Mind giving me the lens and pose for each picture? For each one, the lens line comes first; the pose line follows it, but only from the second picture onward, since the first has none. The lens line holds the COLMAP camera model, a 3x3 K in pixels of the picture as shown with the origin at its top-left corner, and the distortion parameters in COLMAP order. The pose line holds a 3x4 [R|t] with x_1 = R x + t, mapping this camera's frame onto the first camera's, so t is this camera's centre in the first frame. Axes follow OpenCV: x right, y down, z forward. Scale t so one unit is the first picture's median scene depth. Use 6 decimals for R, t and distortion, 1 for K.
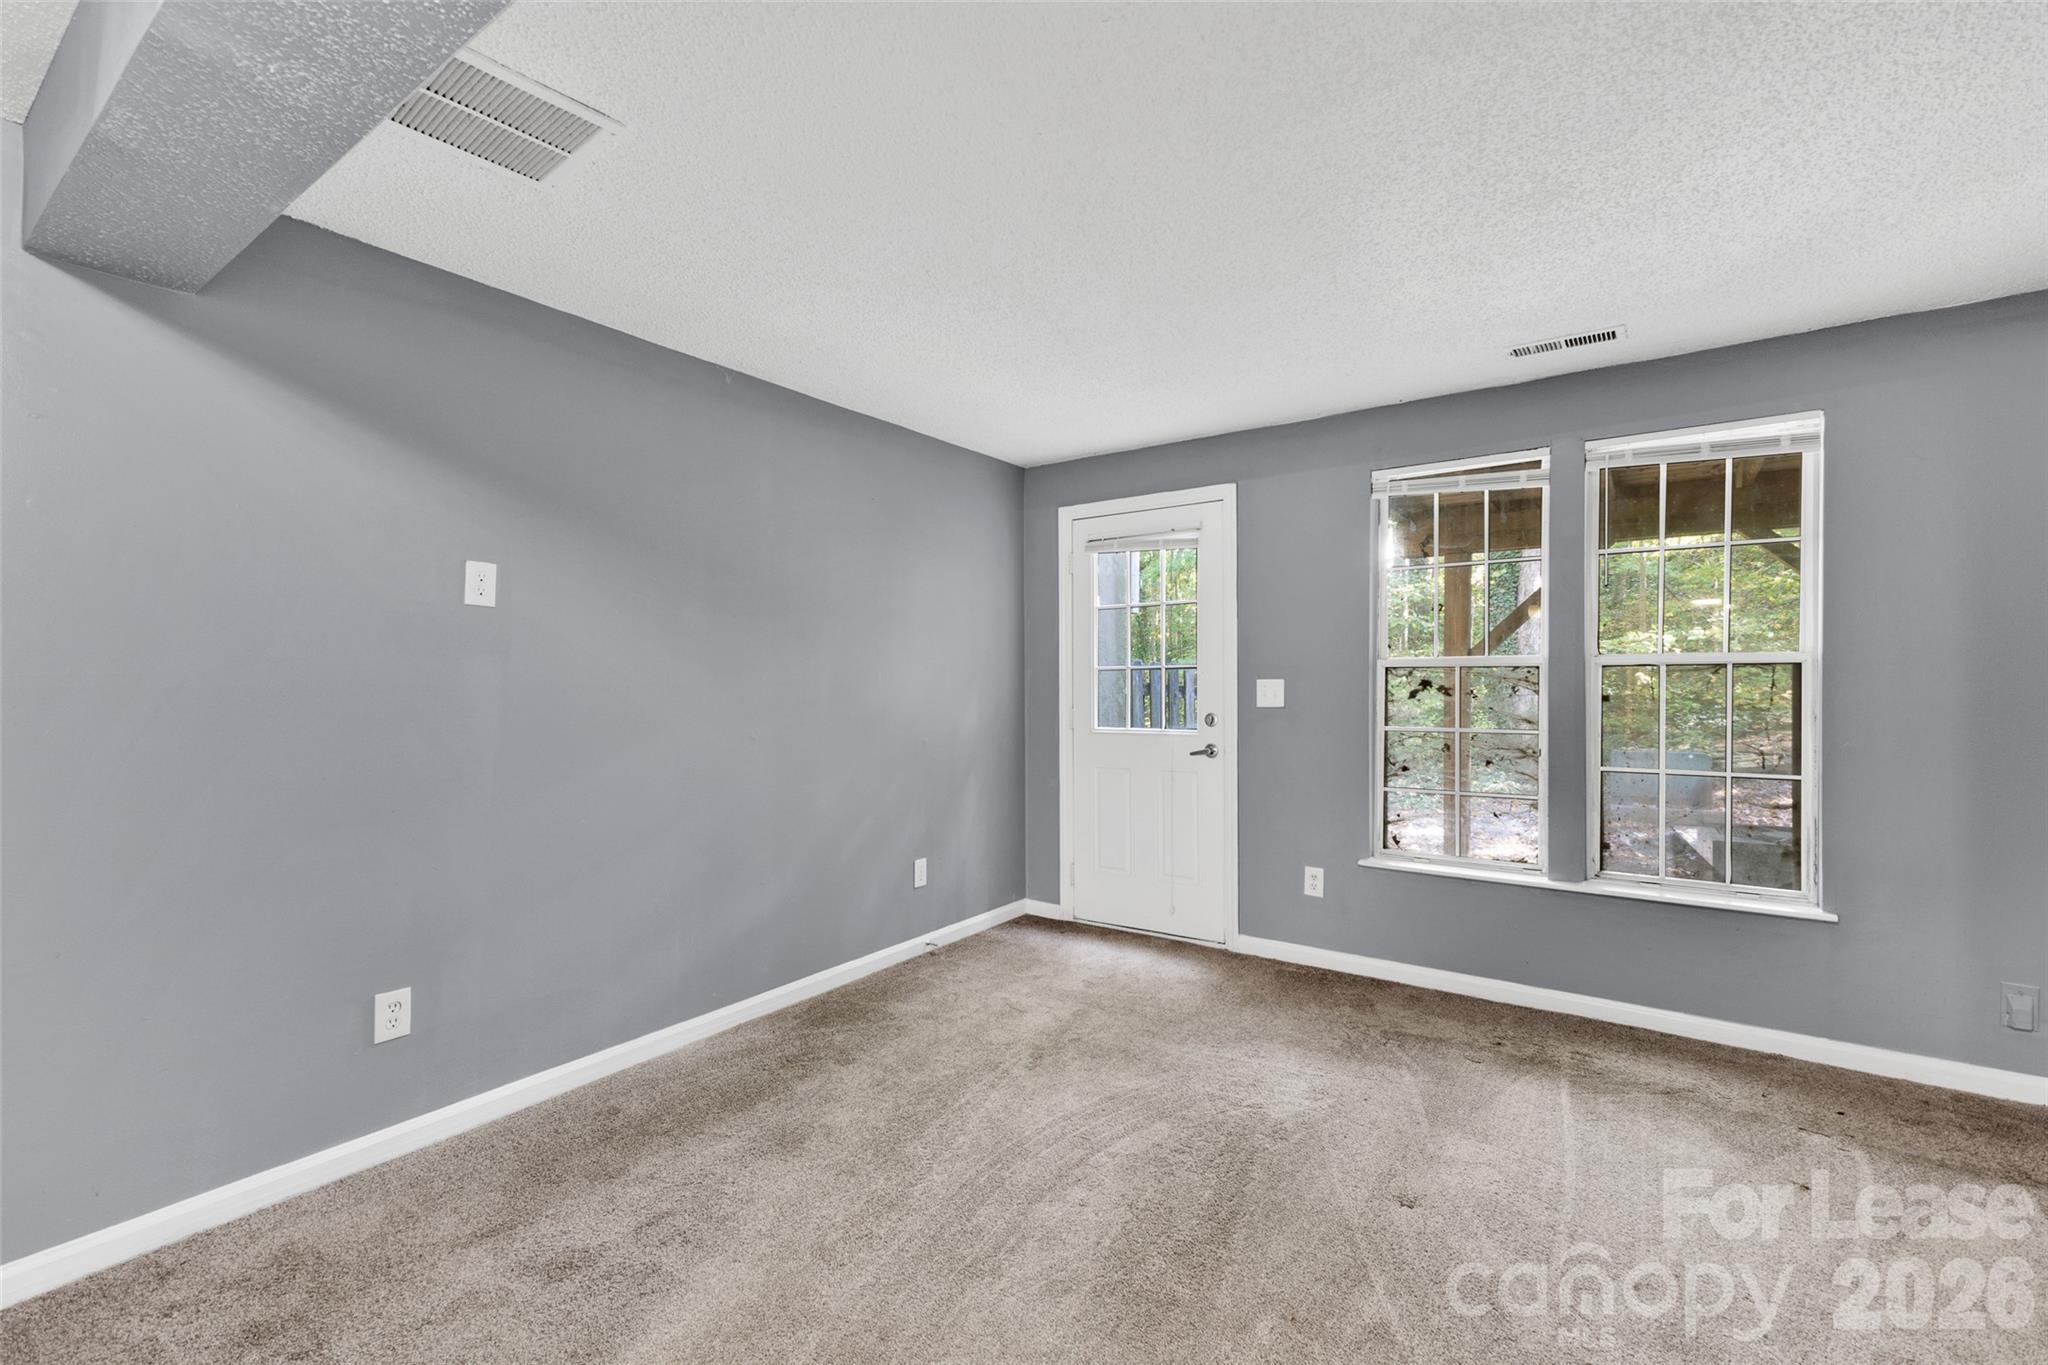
lens RADIAL K [[900.2, 0, 1023.8], [0, 900.2, 682.0], [0, 0, 1]] dist [0.016389, -0.002352]
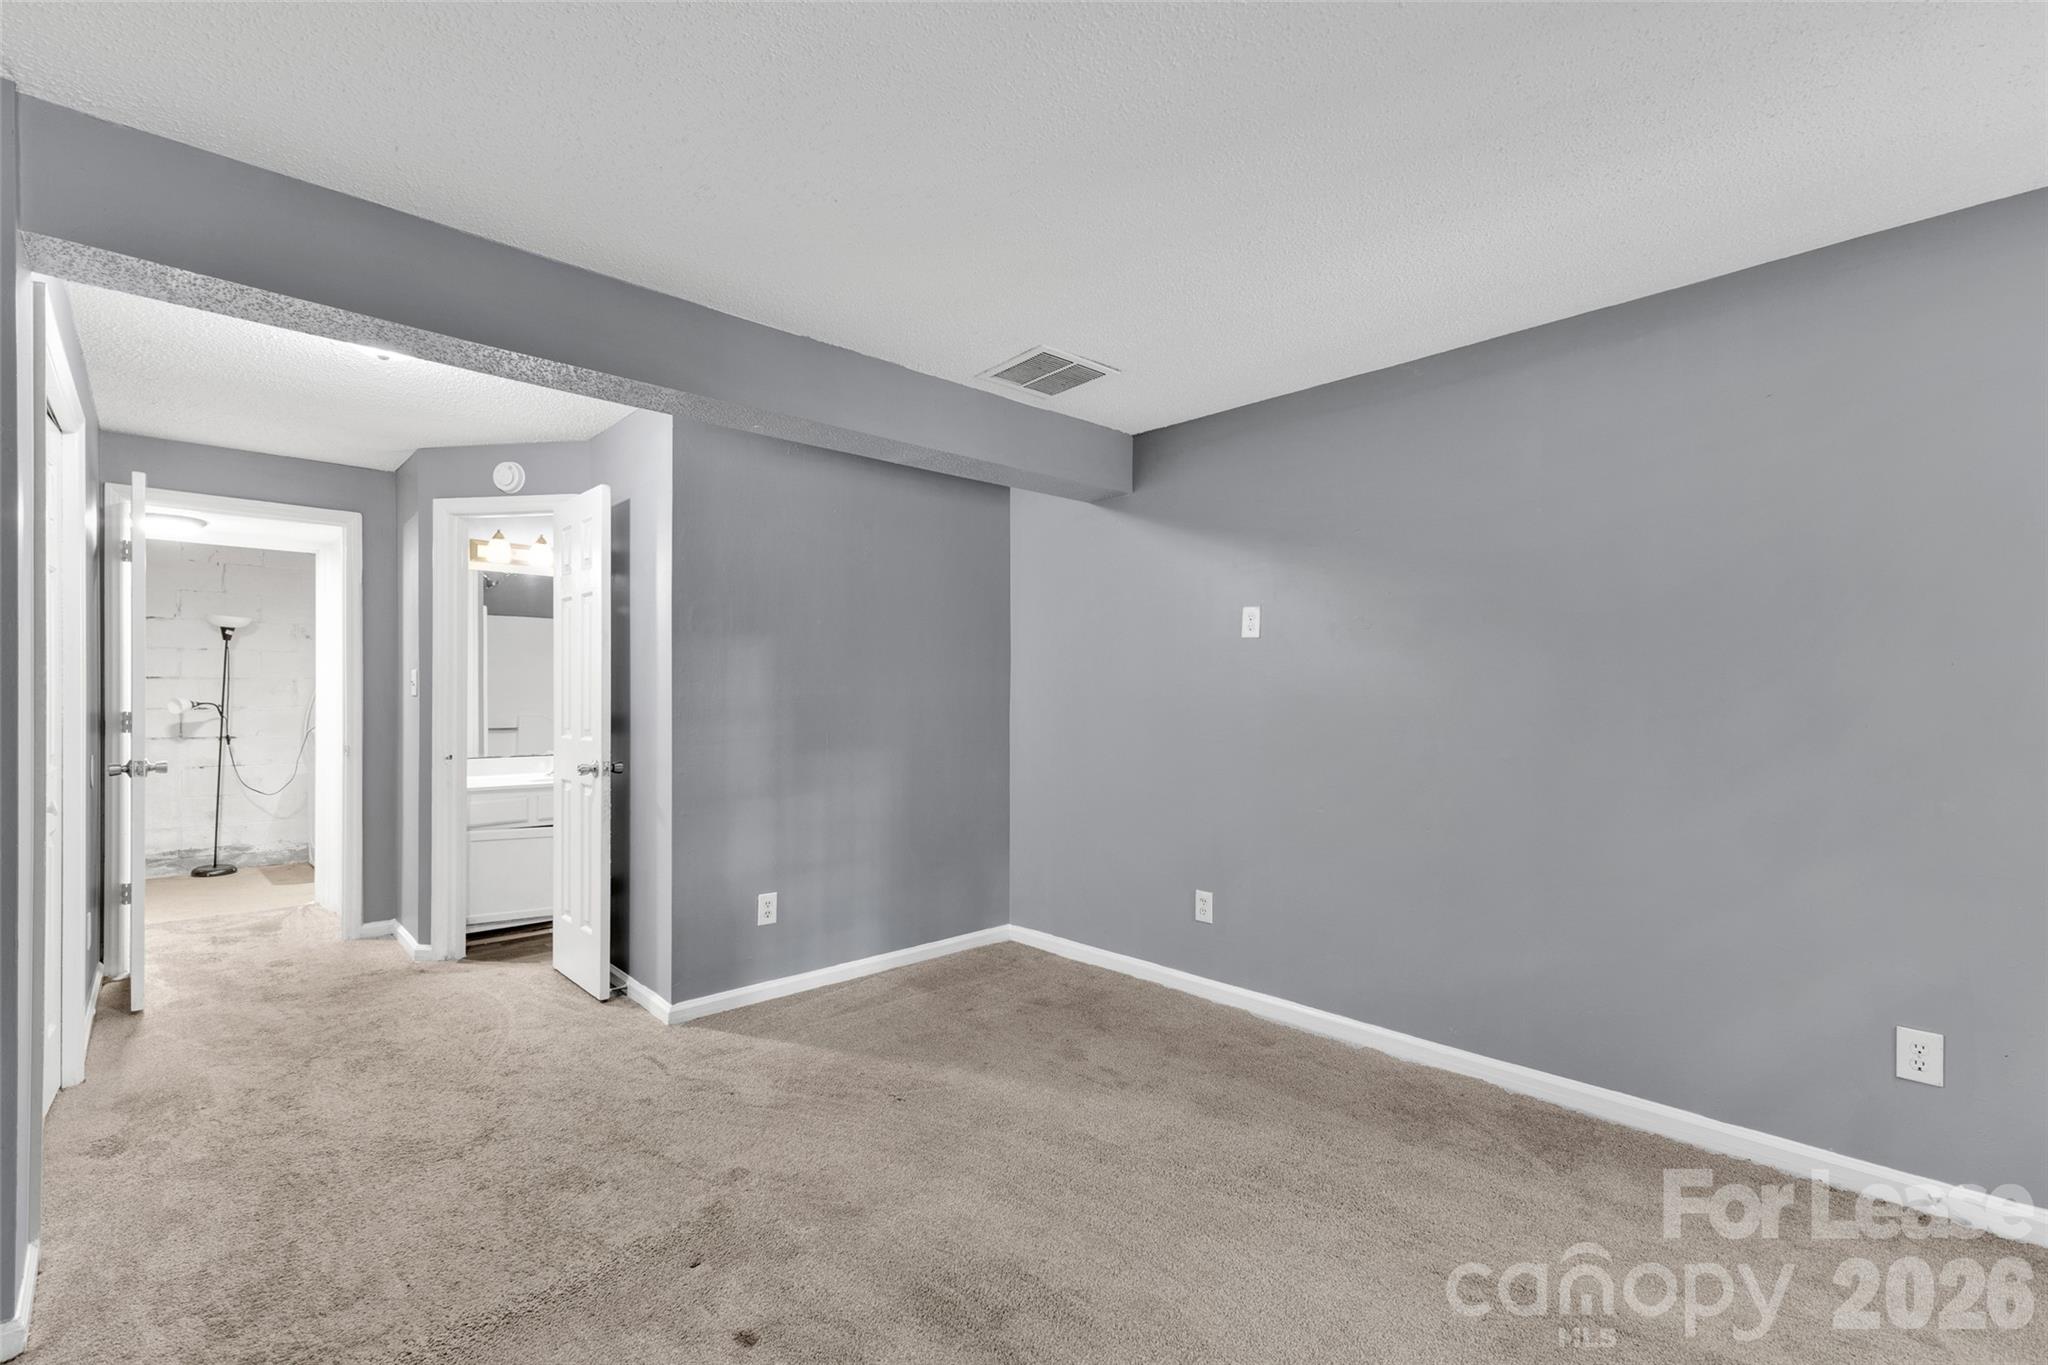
lens RADIAL K [[900.2, 0, 1026.2], [0, 900.2, 687.7], [0, 0, 1]] dist [0.016389, -0.002352]
pose [[-0.192279, 0.000224, -0.981340, 0.845057], [-0.002894, 0.999995, 0.000796, -0.008275], [0.981336, 0.002993, -0.192278, 0.959431]]
